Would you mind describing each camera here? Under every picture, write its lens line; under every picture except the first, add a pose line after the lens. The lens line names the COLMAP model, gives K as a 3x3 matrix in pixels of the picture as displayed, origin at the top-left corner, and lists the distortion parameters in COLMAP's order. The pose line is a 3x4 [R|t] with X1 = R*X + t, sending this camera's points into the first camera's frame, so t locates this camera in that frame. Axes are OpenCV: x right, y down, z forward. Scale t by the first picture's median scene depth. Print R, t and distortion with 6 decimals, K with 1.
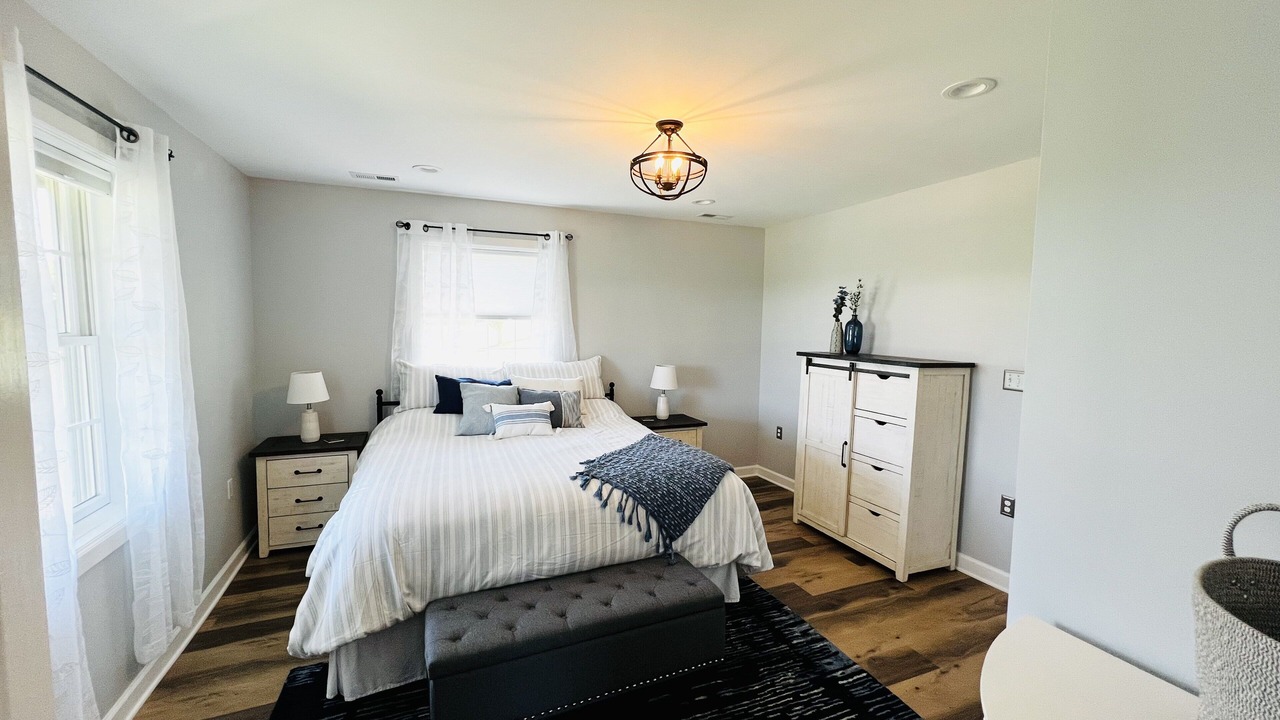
lens RADIAL K [[515.2, 0, 635.6], [0, 515.2, 356.4], [0, 0, 1]] dist [-0.000370, 0.000127]
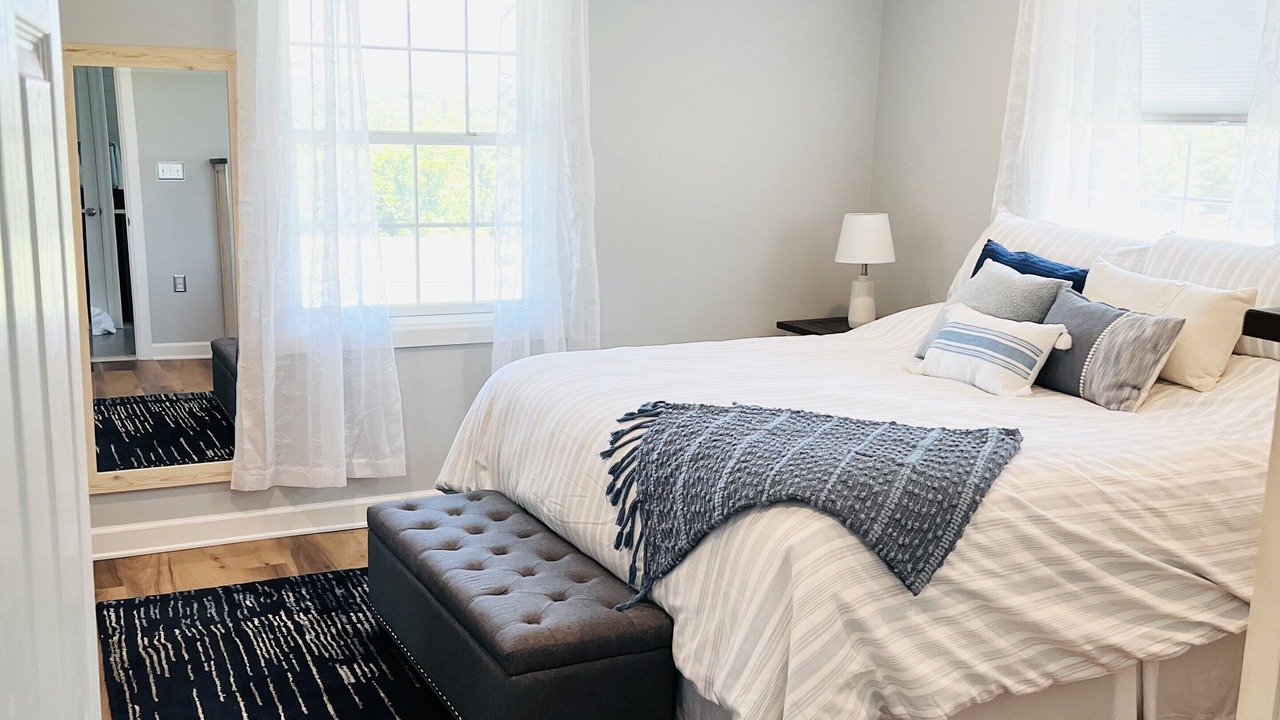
lens RADIAL K [[1285.2, 0, 637.2], [0, 1285.2, 369.6], [0, 0, 1]] dist [0.195550, -0.515396]
pose [[0.034505, 0.170038, -0.984833, 0.853560], [-0.098636, 0.981188, 0.165953, -0.014000], [0.994525, 0.091414, 0.050628, 0.661540]]
